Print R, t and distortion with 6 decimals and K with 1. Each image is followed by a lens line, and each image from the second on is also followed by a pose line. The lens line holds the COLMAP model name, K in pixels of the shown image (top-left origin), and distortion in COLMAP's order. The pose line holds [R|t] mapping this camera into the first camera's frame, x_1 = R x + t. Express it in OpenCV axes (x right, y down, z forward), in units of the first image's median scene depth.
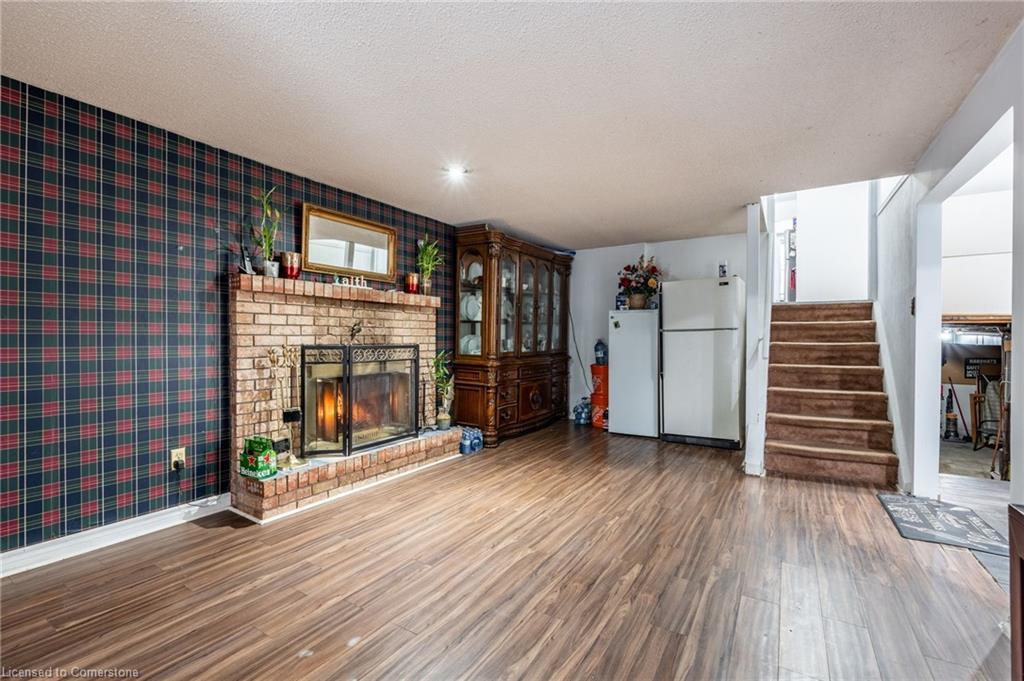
lens RADIAL K [[442.8, 0, 506.5], [0, 442.8, 341.7], [0, 0, 1]] dist [-0.003733, -0.000005]
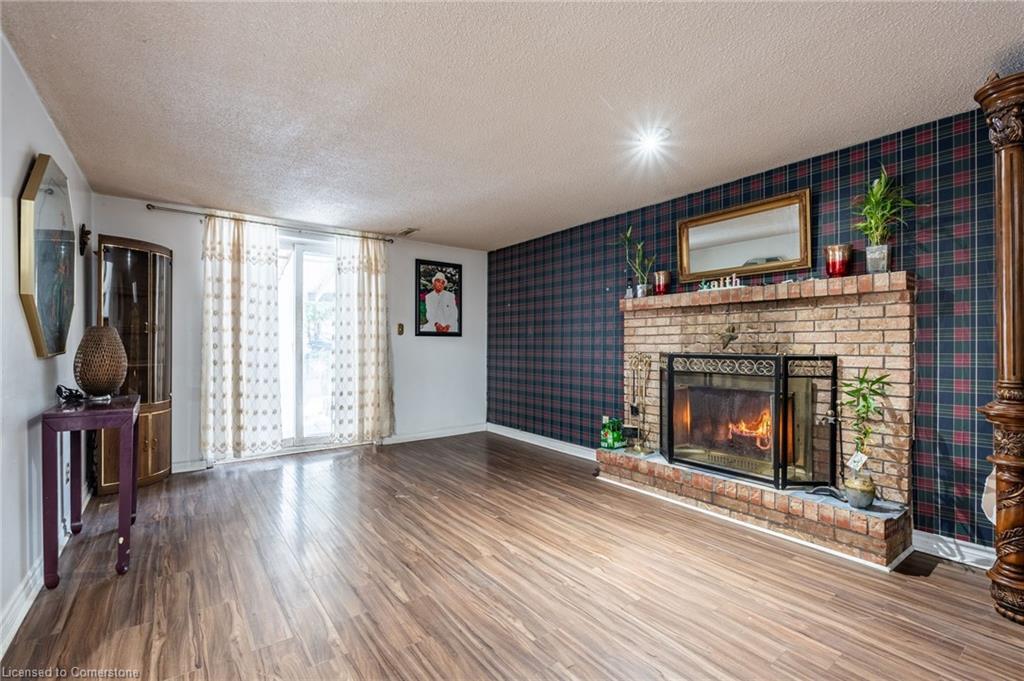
lens RADIAL K [[442.8, 0, 506.5], [0, 442.8, 341.7], [0, 0, 1]] dist [-0.003733, -0.000005]
pose [[-0.349983, -0.012089, -0.936678, 0.706399], [-0.010060, 0.999908, -0.009146, -0.005145], [0.936702, 0.006222, -0.350072, 0.990035]]
